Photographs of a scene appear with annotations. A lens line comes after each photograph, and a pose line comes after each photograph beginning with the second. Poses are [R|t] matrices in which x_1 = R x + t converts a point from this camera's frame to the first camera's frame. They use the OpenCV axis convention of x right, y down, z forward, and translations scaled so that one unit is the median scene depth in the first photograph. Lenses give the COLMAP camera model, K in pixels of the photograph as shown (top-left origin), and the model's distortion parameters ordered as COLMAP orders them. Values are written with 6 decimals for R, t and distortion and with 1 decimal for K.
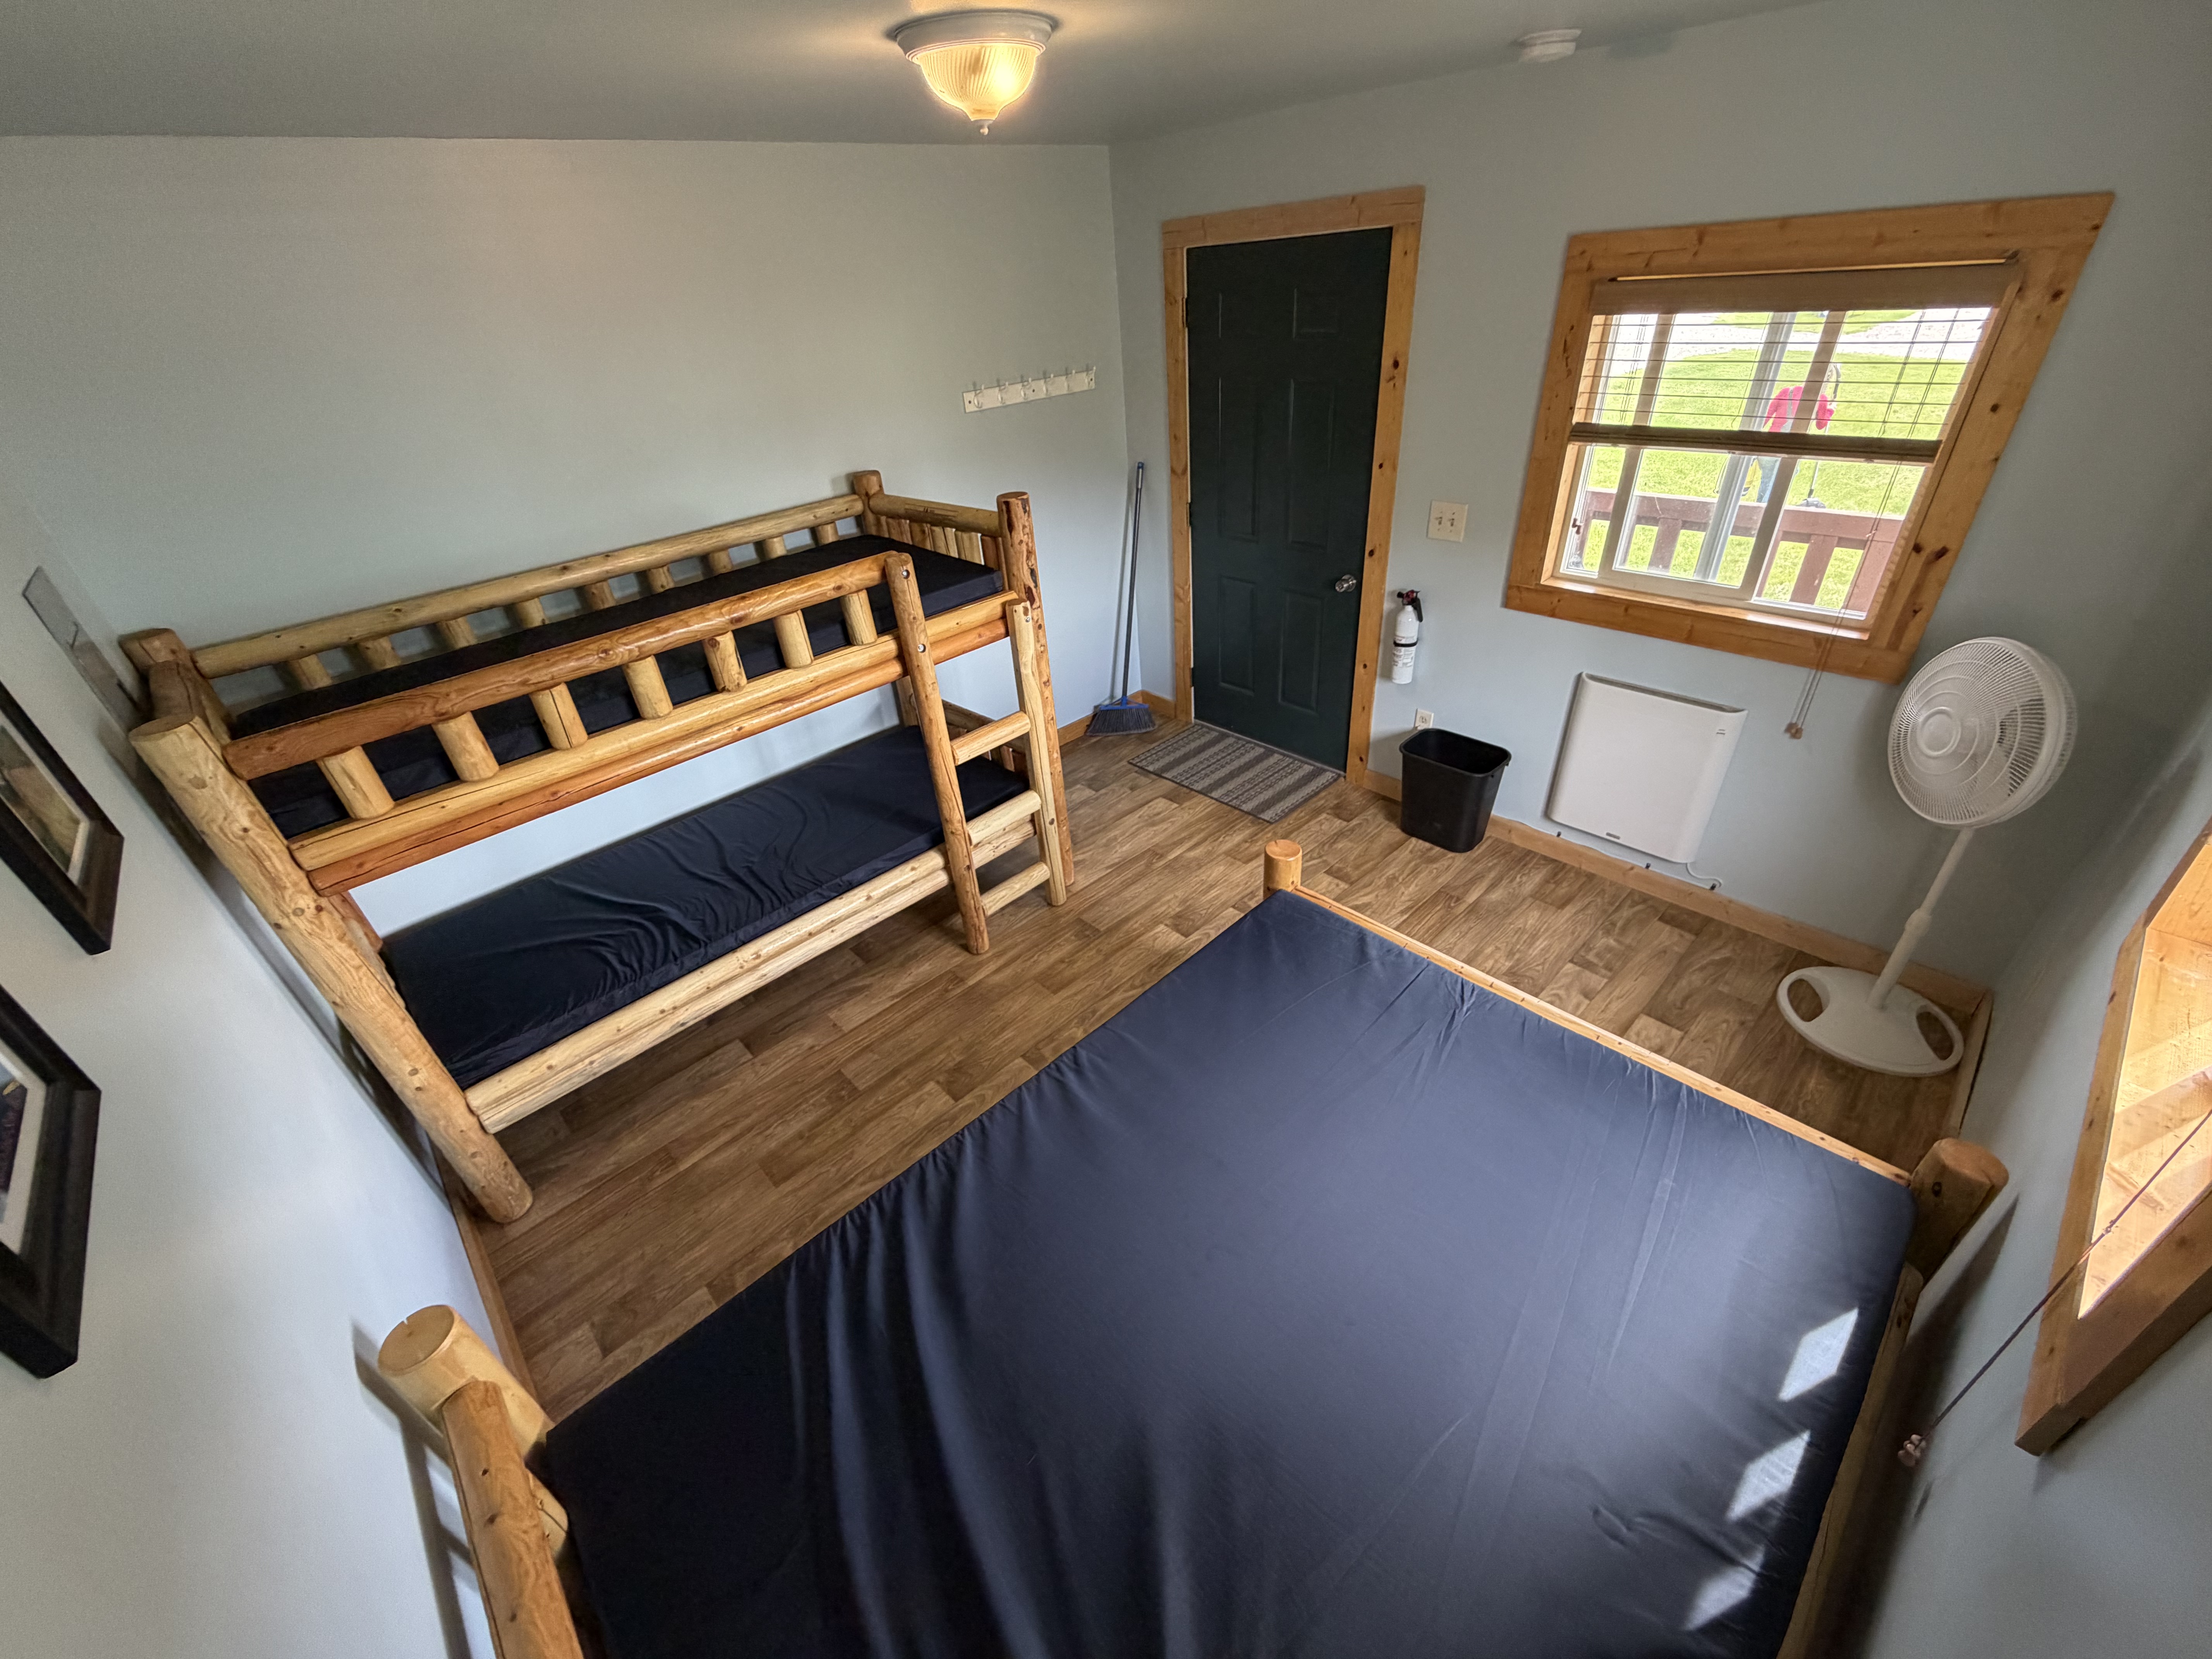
lens RADIAL K [[882.6, 0, 1095.8], [0, 882.6, 824.9], [0, 0, 1]] dist [-0.000132, 0.000913]
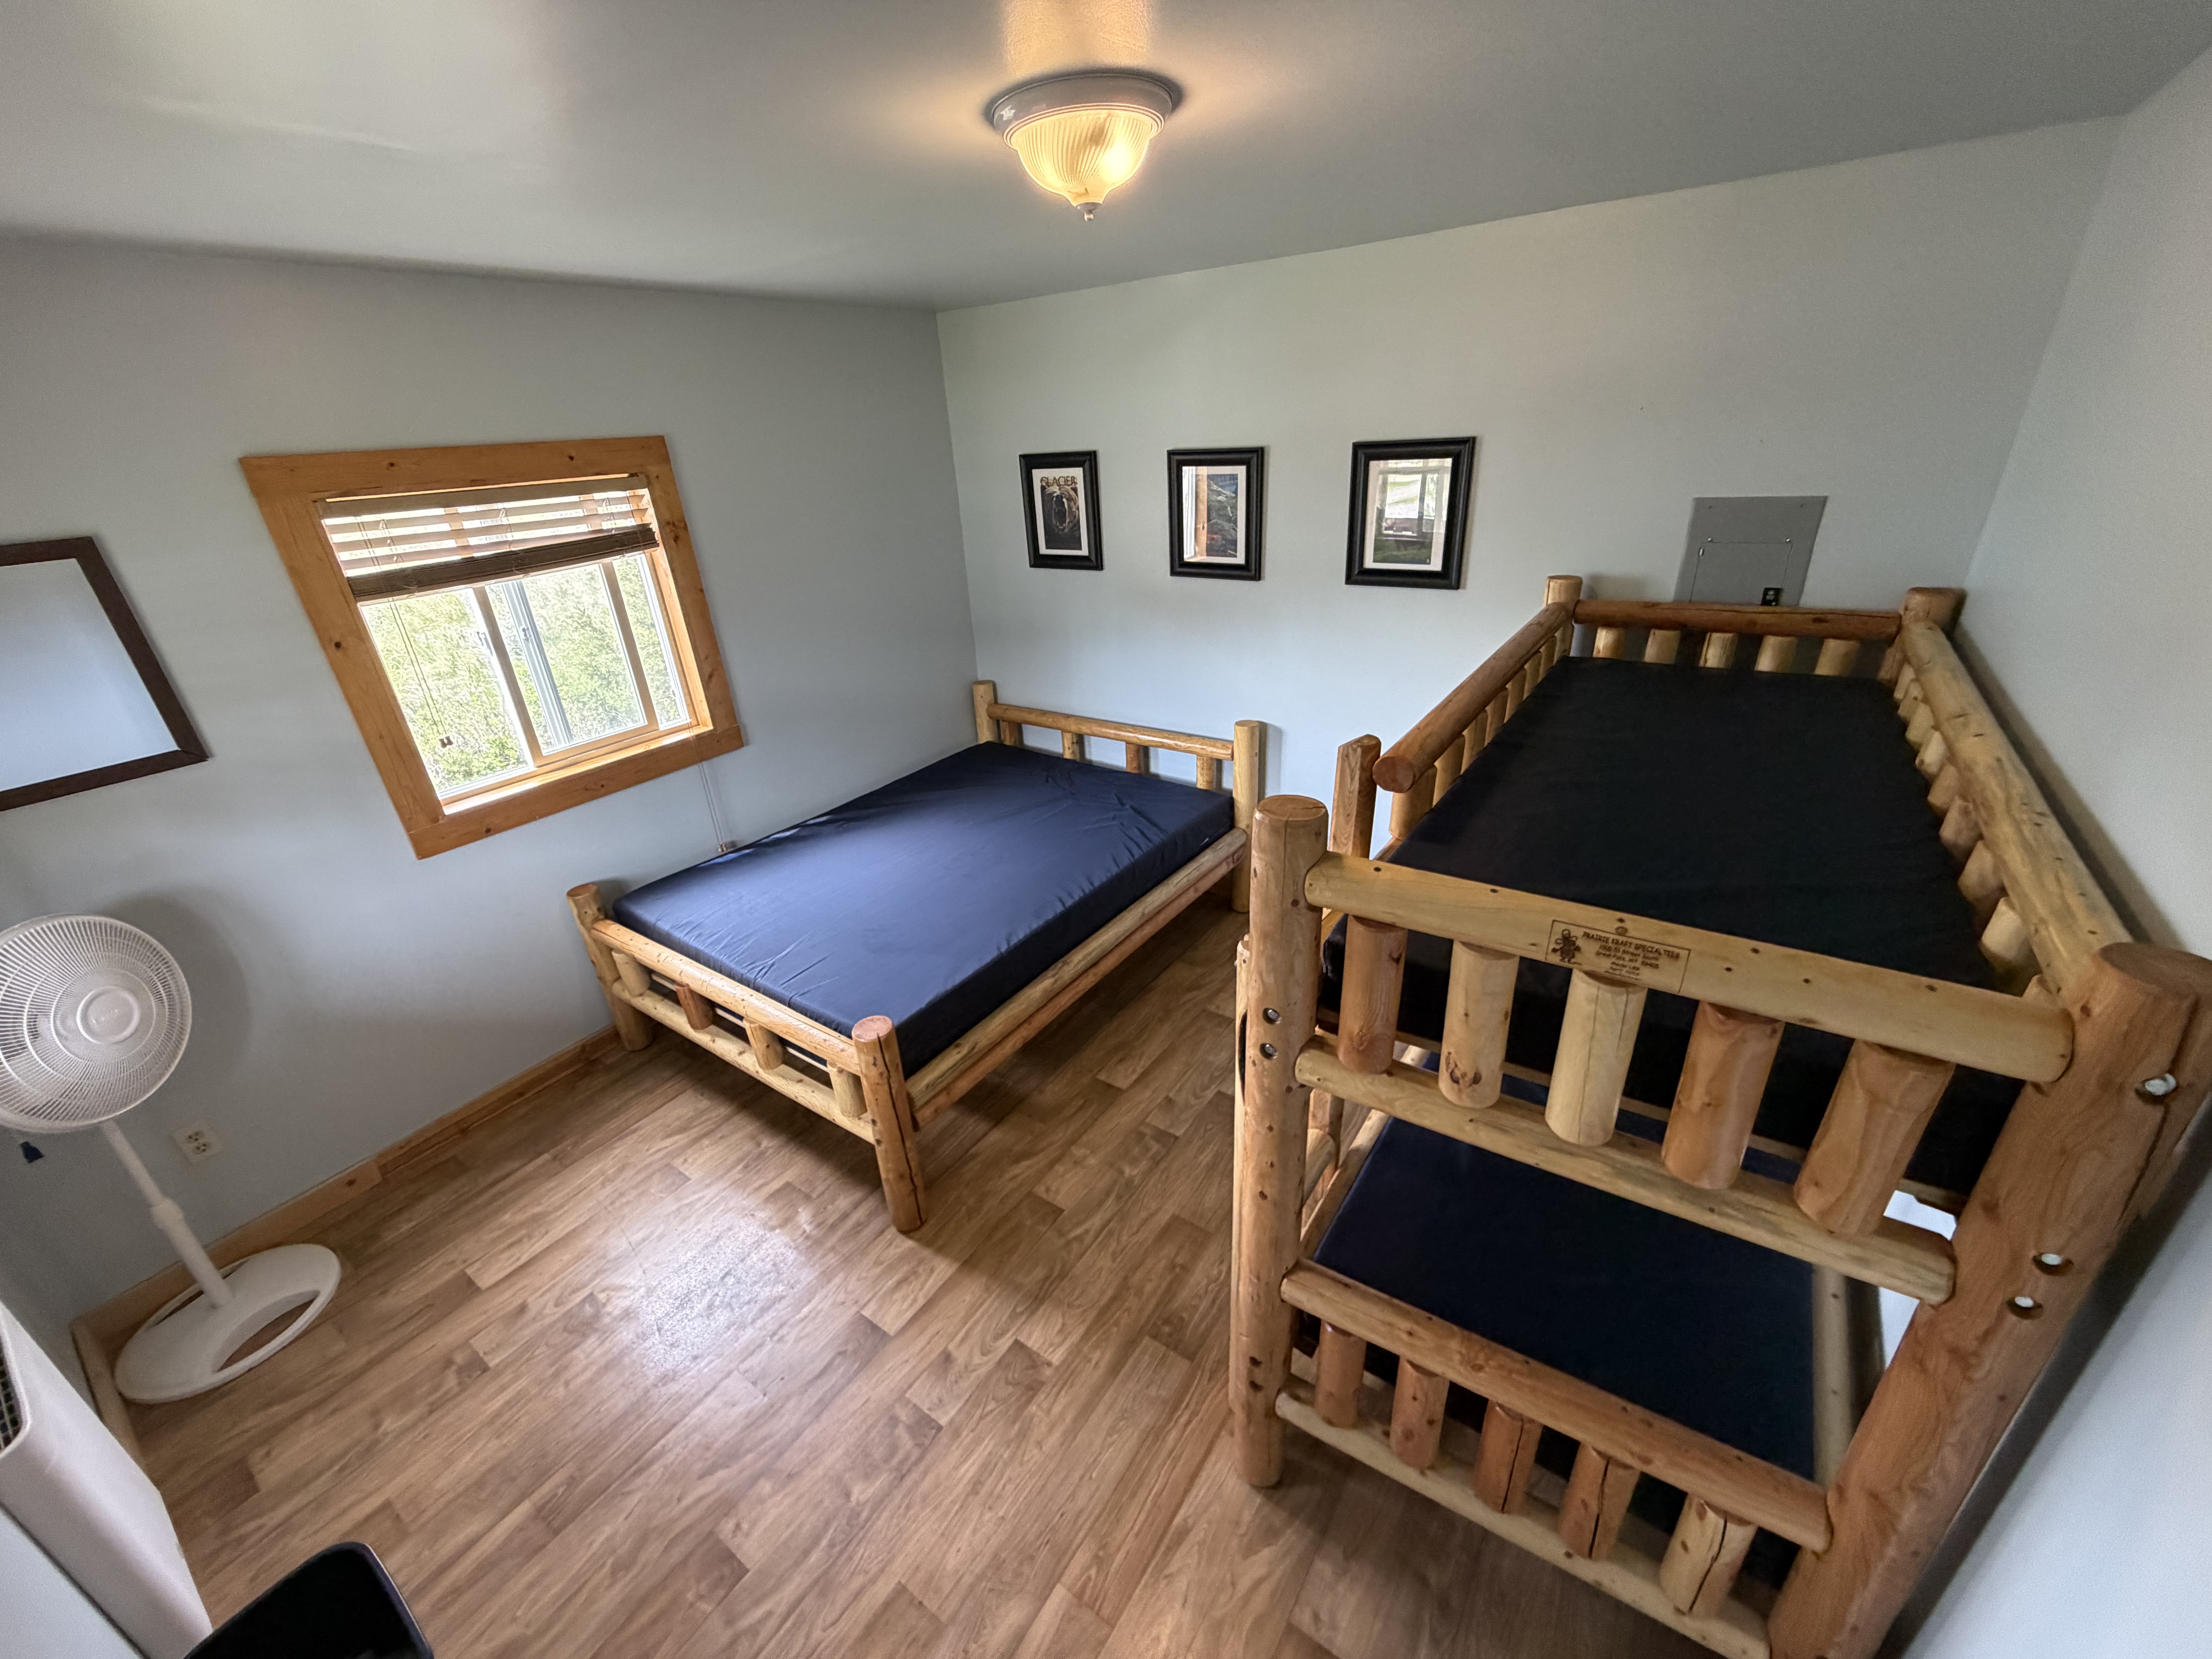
lens RADIAL K [[882.6, 0, 1097.2], [0, 882.6, 829.6], [0, 0, 1]] dist [-0.000132, 0.000913]
pose [[-0.970695, 0.202127, -0.129980, 0.066566], [0.000686, 0.543208, 0.839598, -0.810584], [0.240312, 0.814905, -0.527428, 1.333848]]
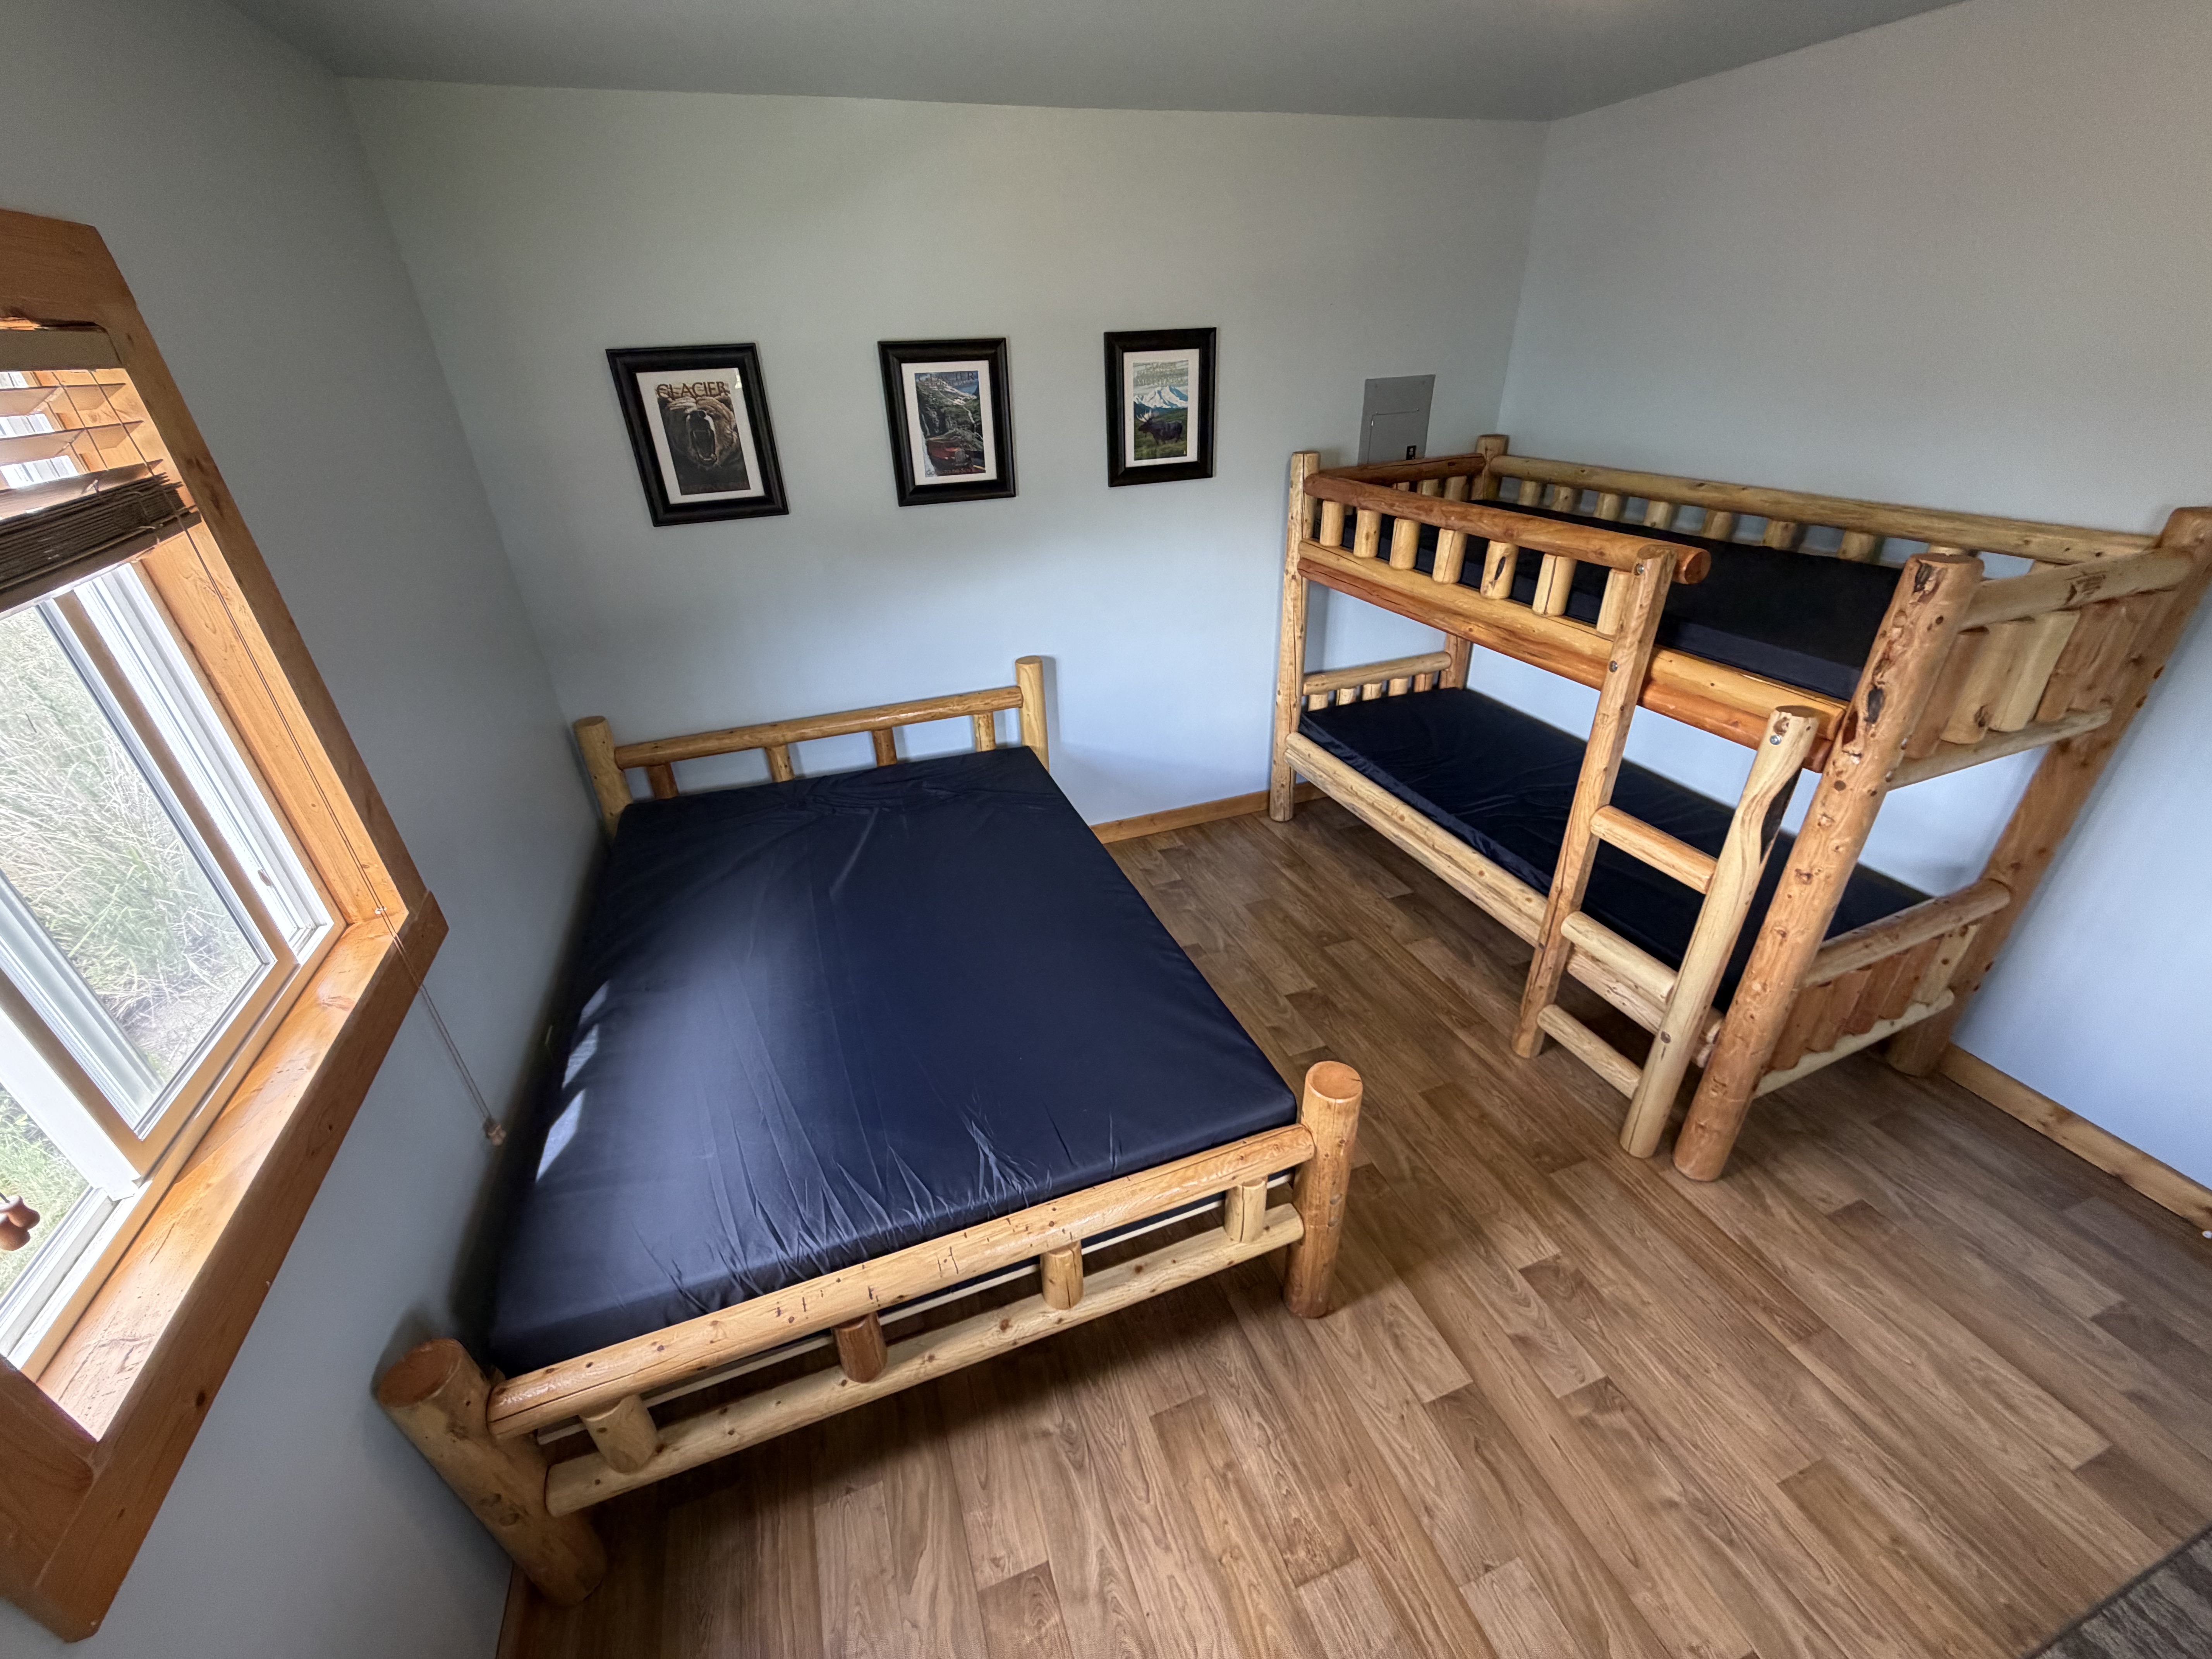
lens RADIAL K [[882.6, 0, 1098.0], [0, 882.6, 829.7], [0, 0, 1]] dist [-0.000132, 0.000913]
pose [[-0.388573, 0.524181, -0.757790, 0.668716], [-0.436413, 0.619624, 0.652388, -0.432720], [0.811514, 0.584210, -0.012010, 0.740578]]
